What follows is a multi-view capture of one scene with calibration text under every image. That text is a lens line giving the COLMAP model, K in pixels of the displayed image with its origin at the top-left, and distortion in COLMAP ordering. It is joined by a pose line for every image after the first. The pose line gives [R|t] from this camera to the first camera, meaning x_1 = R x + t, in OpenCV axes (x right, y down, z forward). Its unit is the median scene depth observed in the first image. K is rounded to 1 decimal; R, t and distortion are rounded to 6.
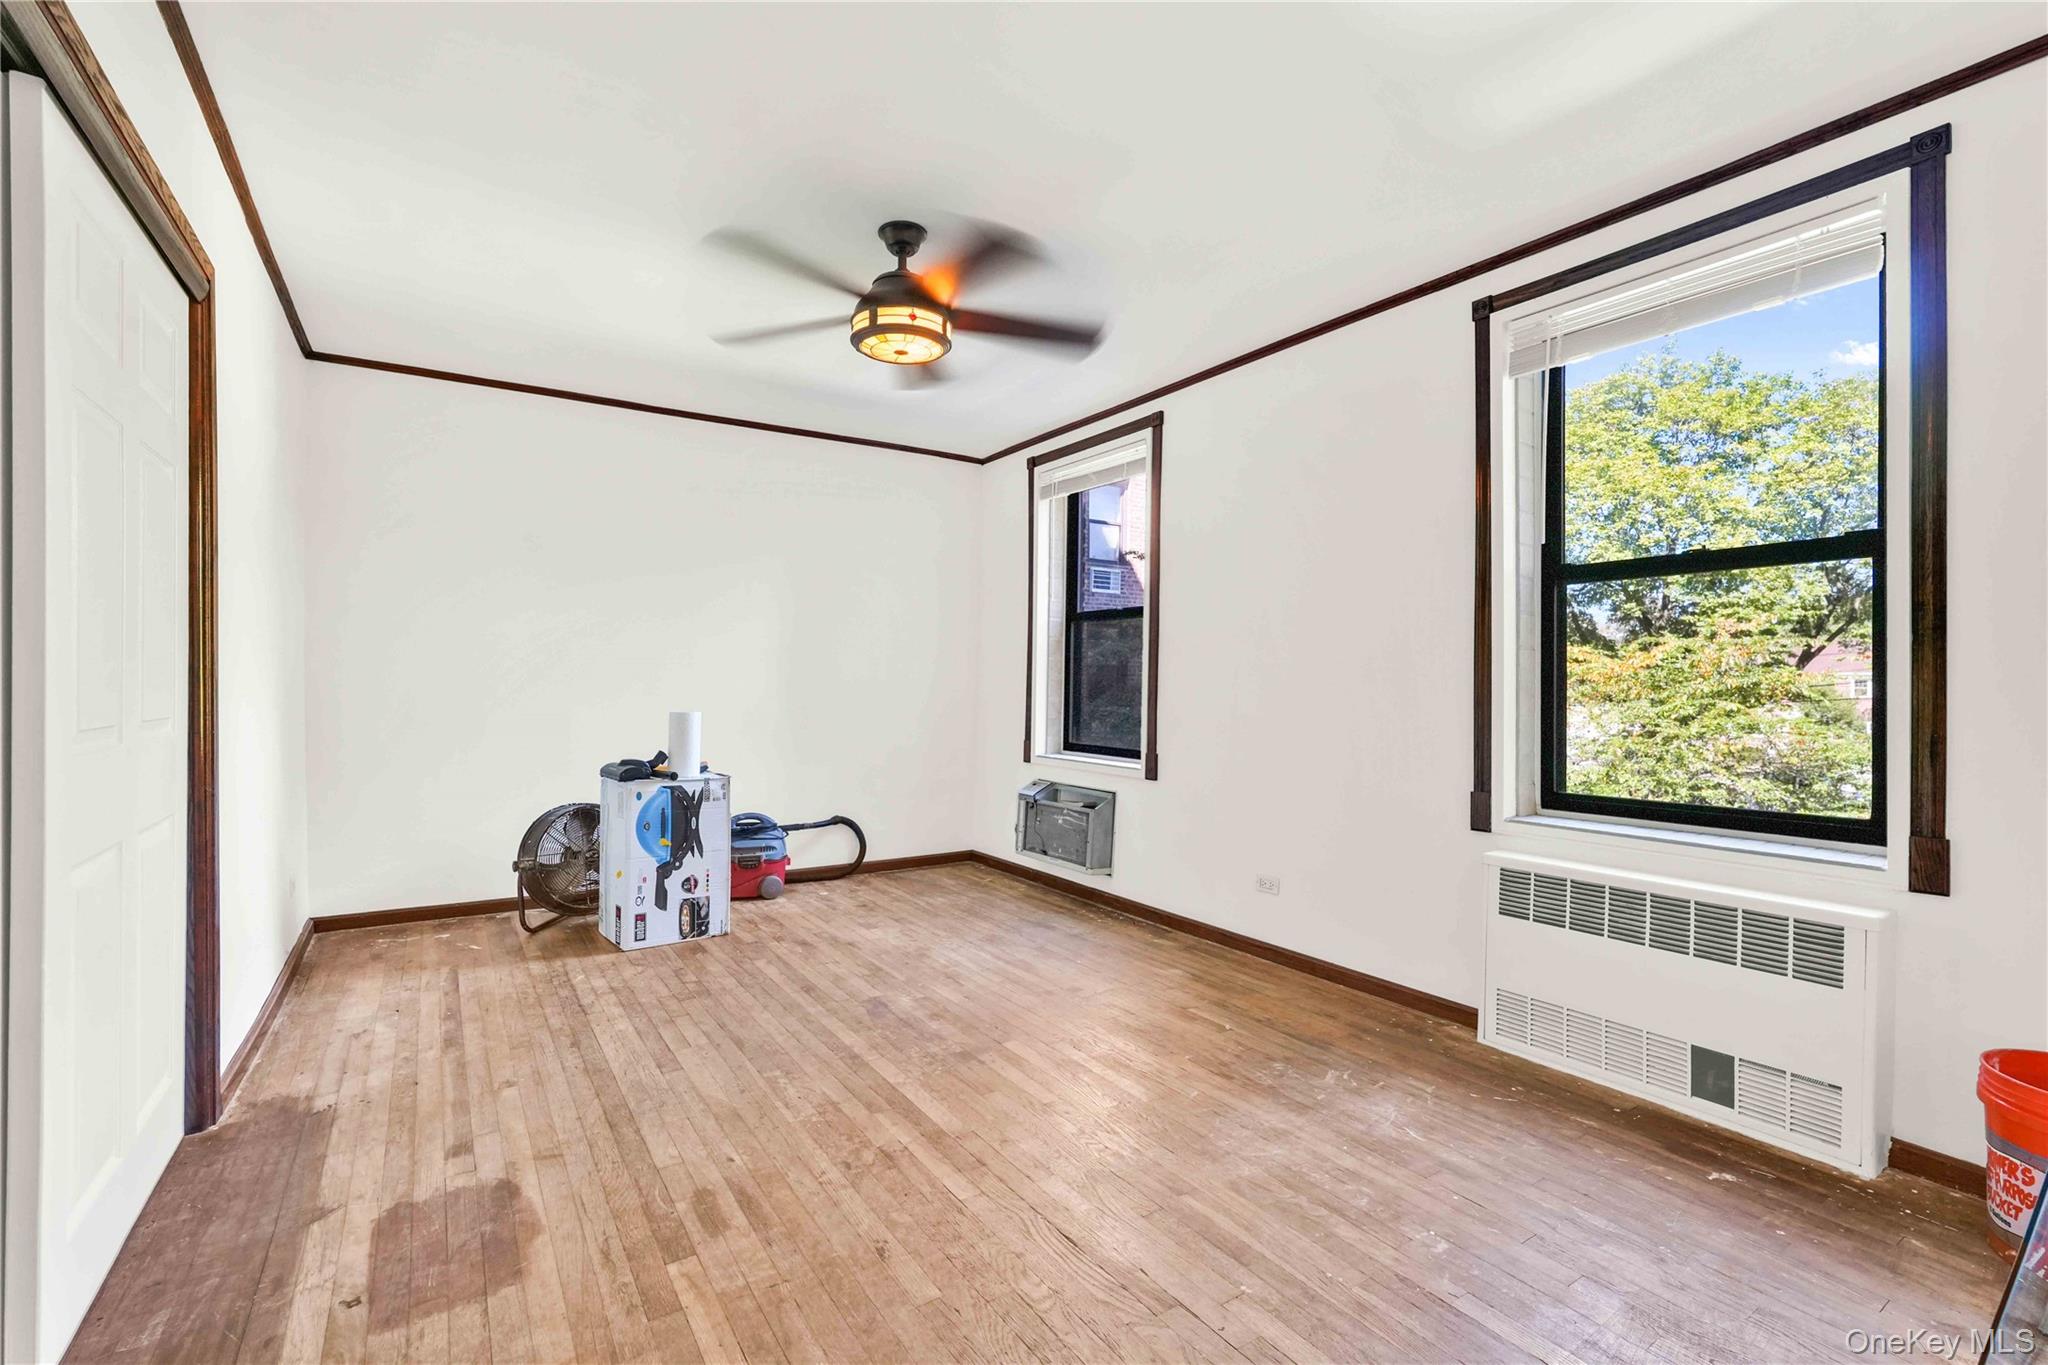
lens RADIAL K [[900.5, 0, 1016.3], [0, 900.5, 682.7], [0, 0, 1]] dist [-0.014951, 0.007315]
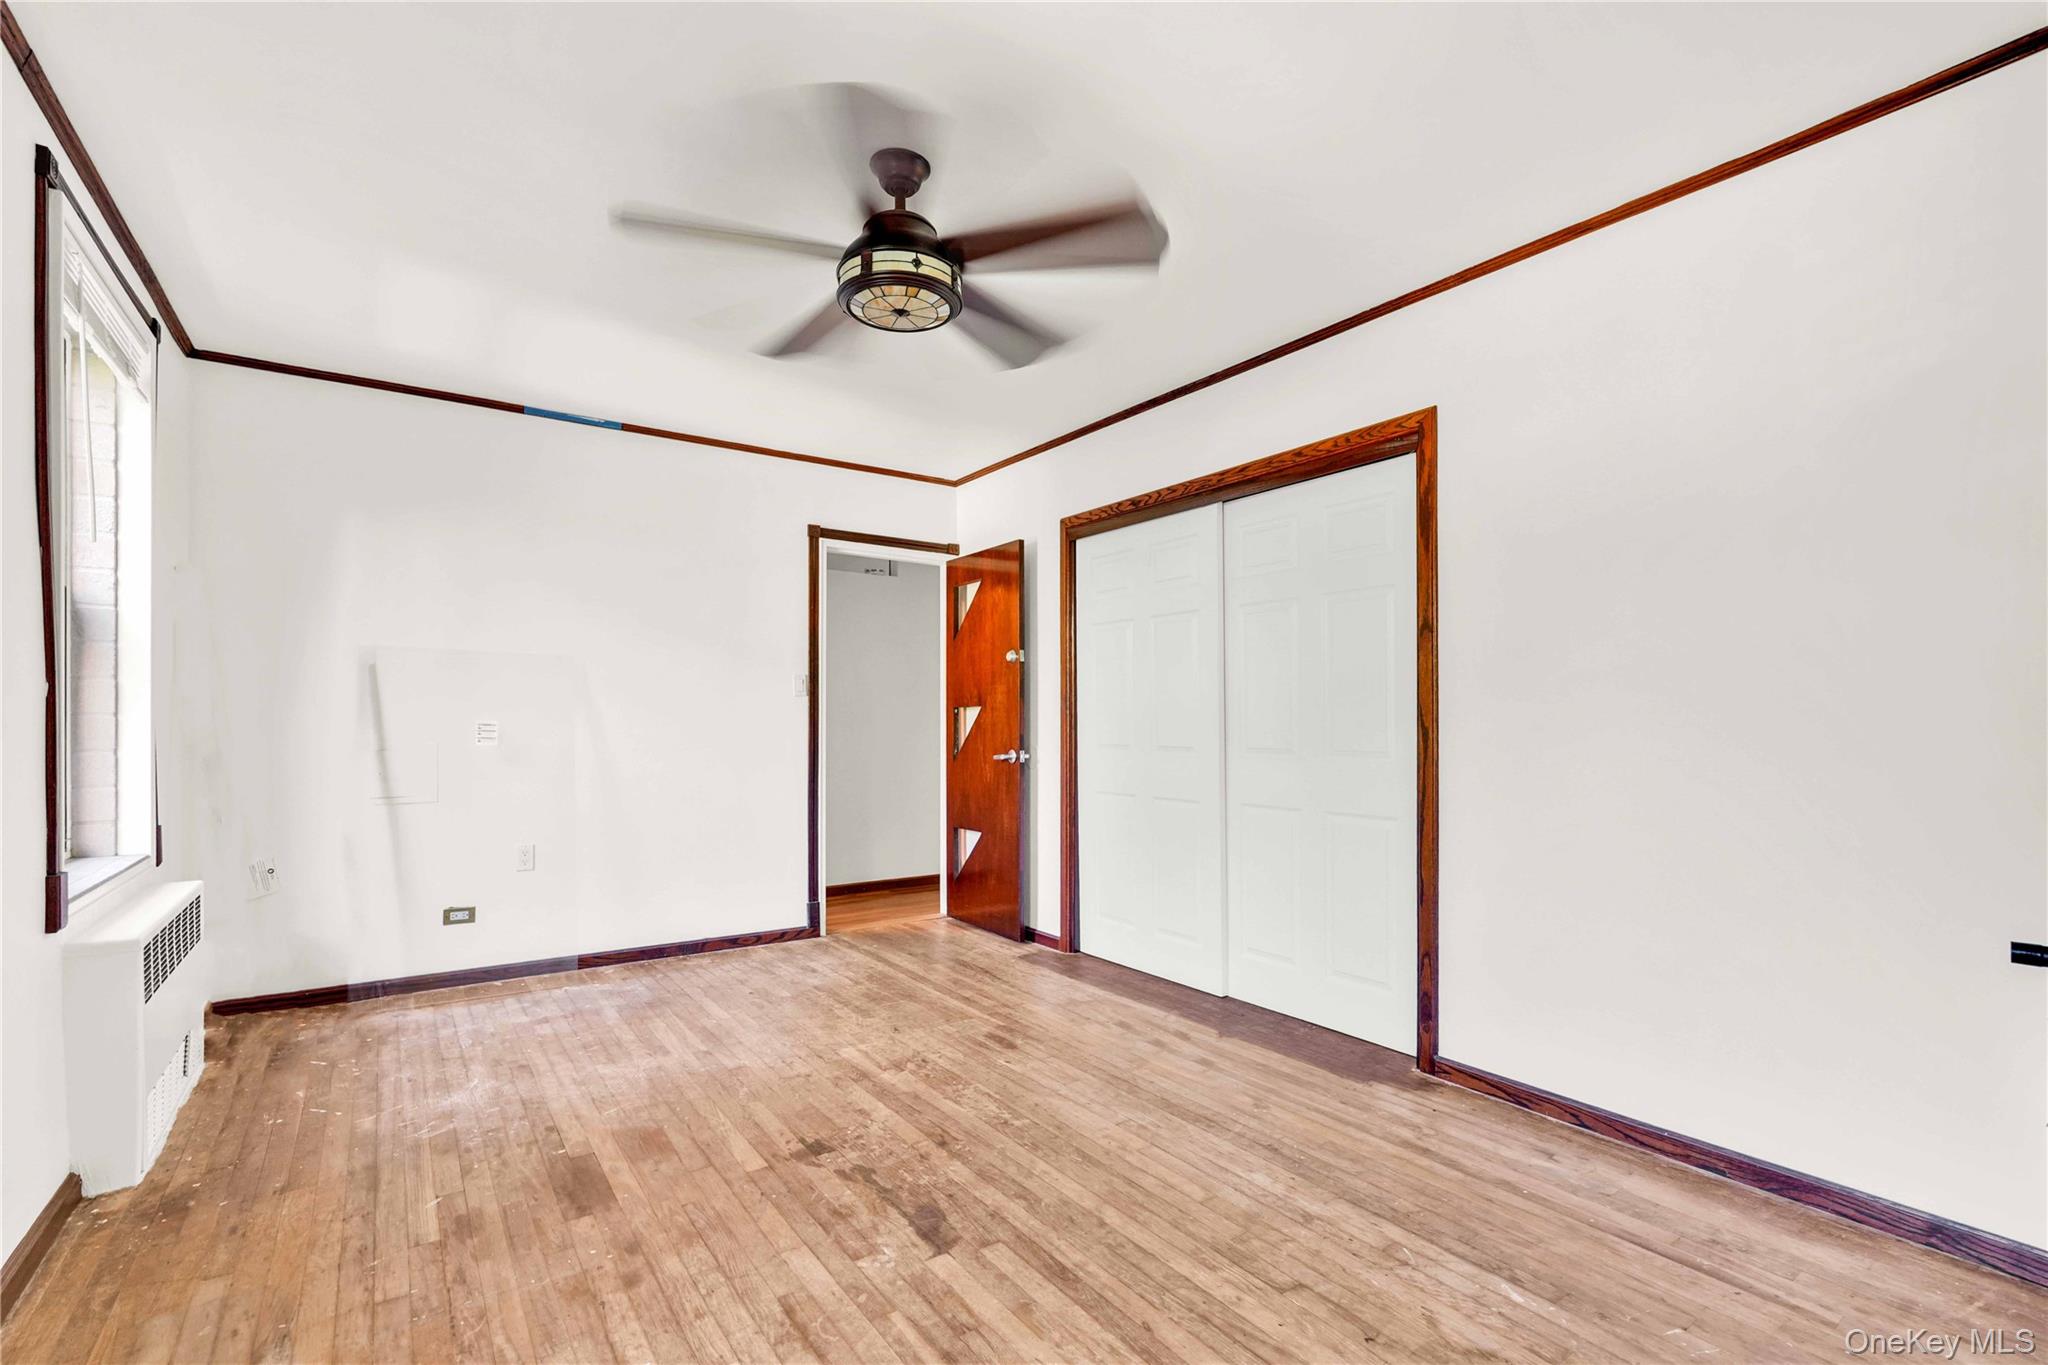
lens RADIAL K [[900.5, 0, 1026.3], [0, 900.5, 731.0], [0, 0, 1]] dist [-0.014951, 0.007315]
pose [[-0.998969, -0.011450, -0.043940, -0.187175], [-0.011782, 0.999904, 0.007293, -0.001992], [0.043853, 0.007803, -0.999008, 1.621098]]
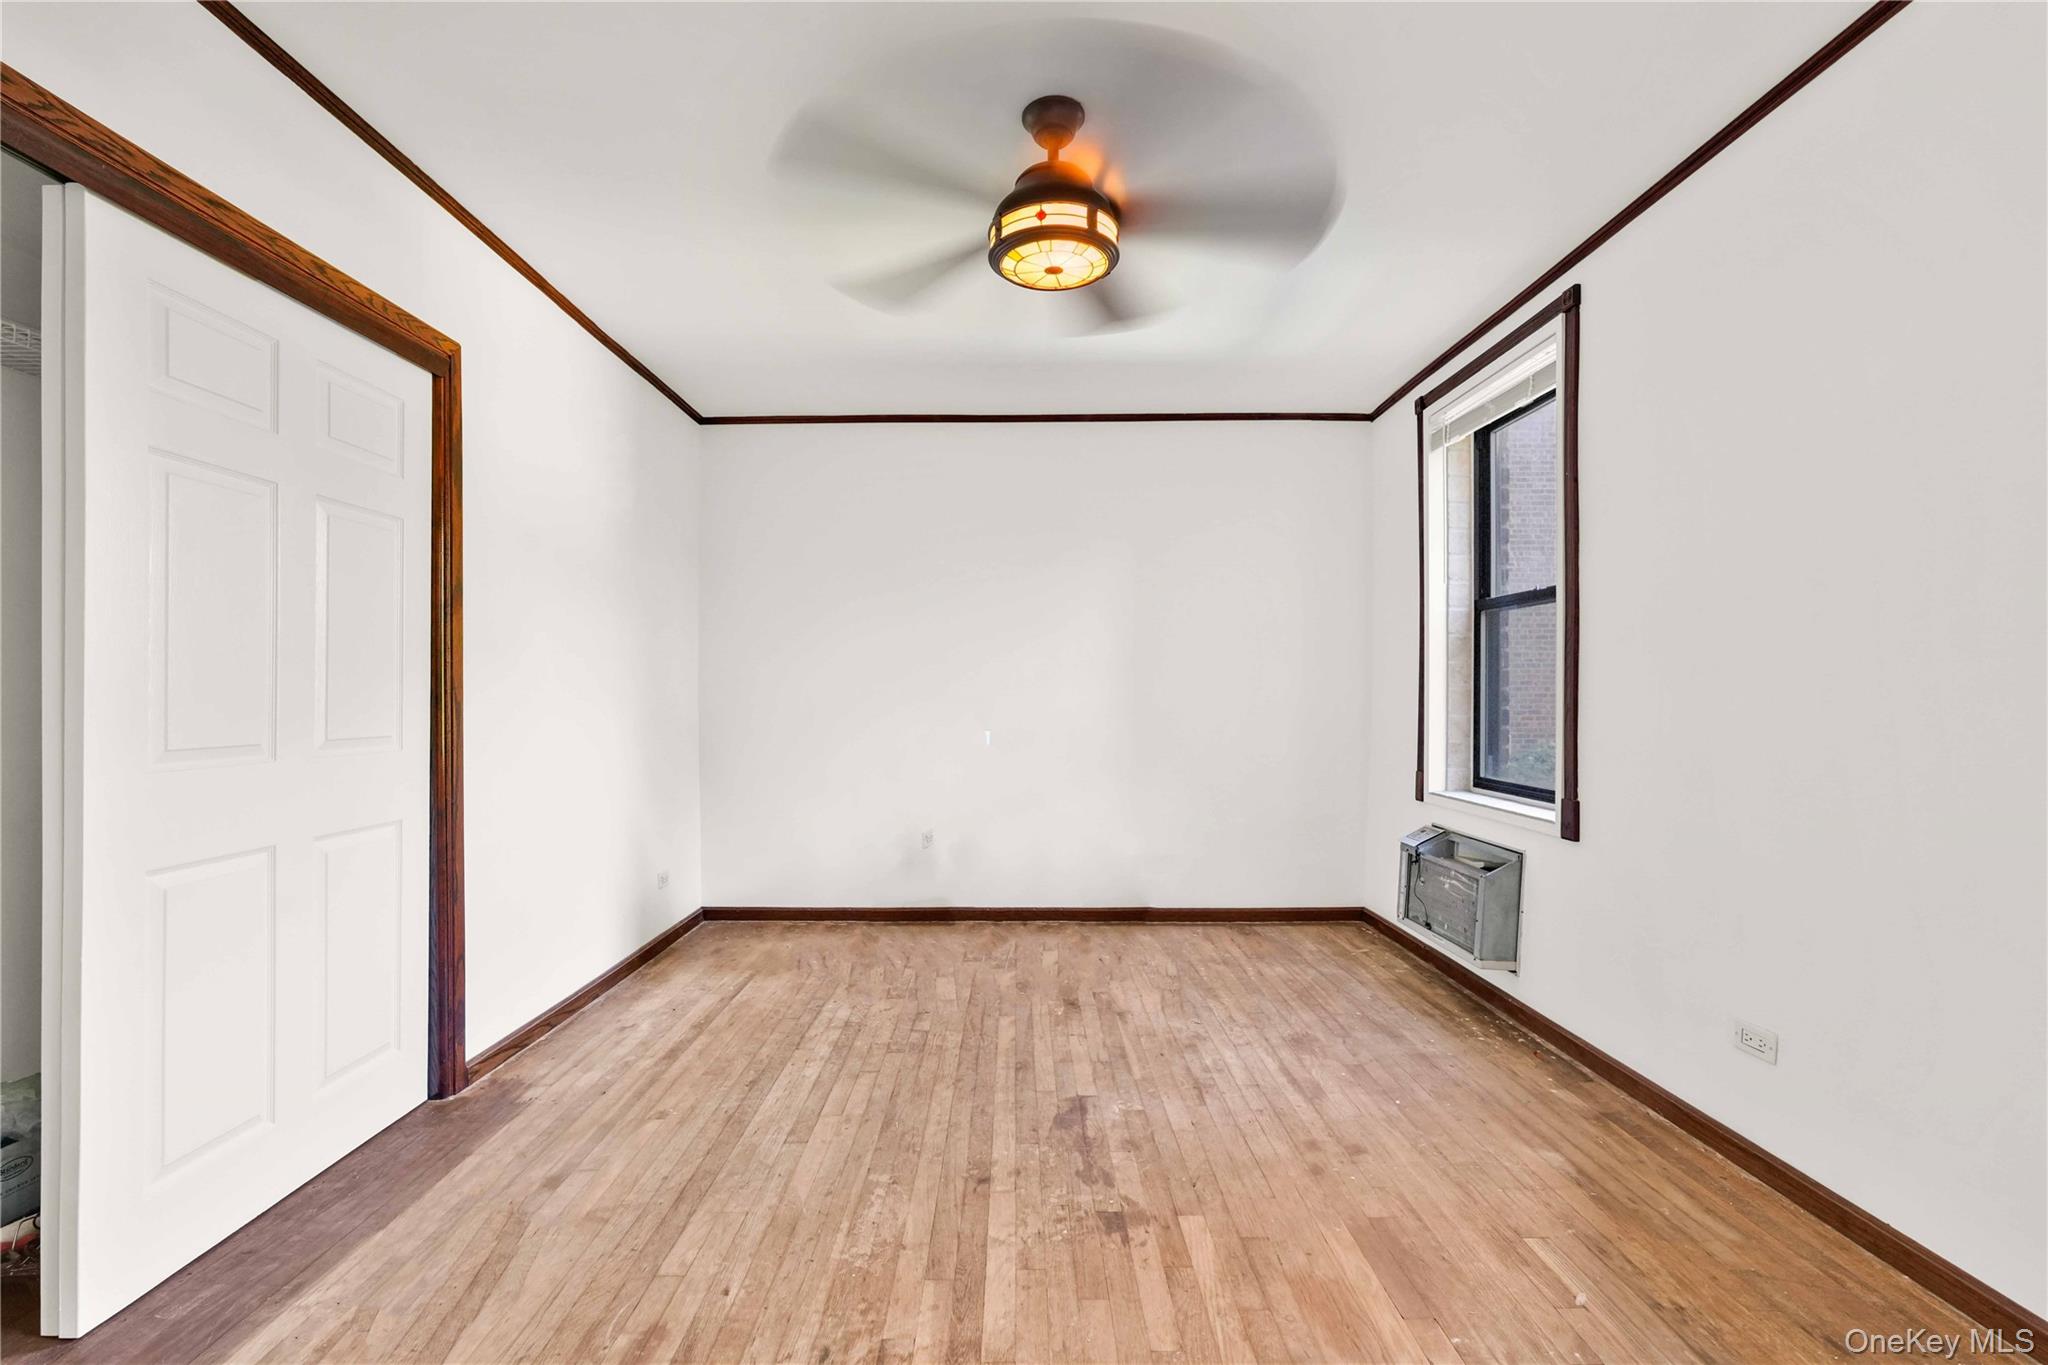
lens RADIAL K [[900.5, 0, 1020.3], [0, 900.5, 685.4], [0, 0, 1]] dist [-0.014951, 0.007315]
pose [[0.838891, -0.018124, -0.543998, 0.236799], [0.010856, 0.999804, -0.016568, 0.001008], [0.544192, 0.007993, 0.838923, 0.309502]]
